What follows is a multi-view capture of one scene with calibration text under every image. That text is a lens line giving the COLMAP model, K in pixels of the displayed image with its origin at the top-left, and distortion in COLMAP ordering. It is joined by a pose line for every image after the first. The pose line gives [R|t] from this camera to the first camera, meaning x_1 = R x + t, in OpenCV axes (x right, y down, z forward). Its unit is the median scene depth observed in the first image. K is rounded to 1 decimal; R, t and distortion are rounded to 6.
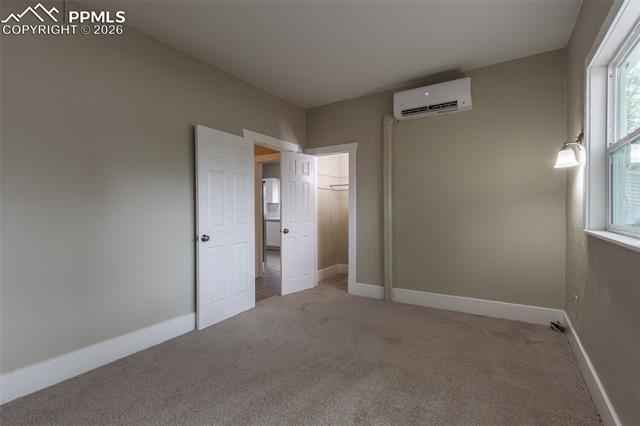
lens RADIAL K [[298.8, 0, 318.0], [0, 298.8, 216.3], [0, 0, 1]] dist [0.002607, 0.000710]
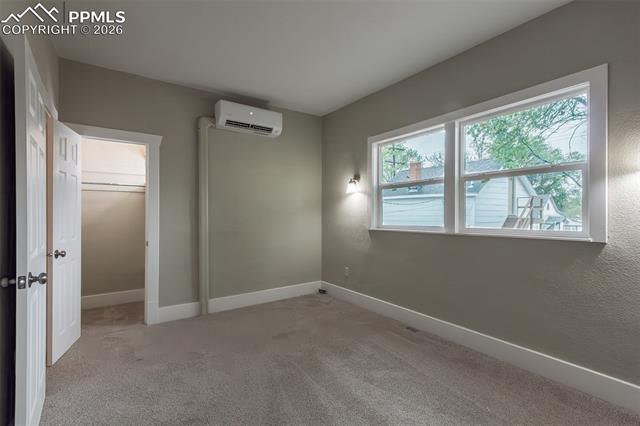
lens RADIAL K [[298.8, 0, 318.0], [0, 298.8, 216.3], [0, 0, 1]] dist [0.002607, 0.000710]
pose [[0.367465, 0.004802, 0.930025, -0.537788], [0.023438, 0.999621, -0.014422, -0.003445], [-0.929742, 0.027098, 0.367214, 0.342863]]
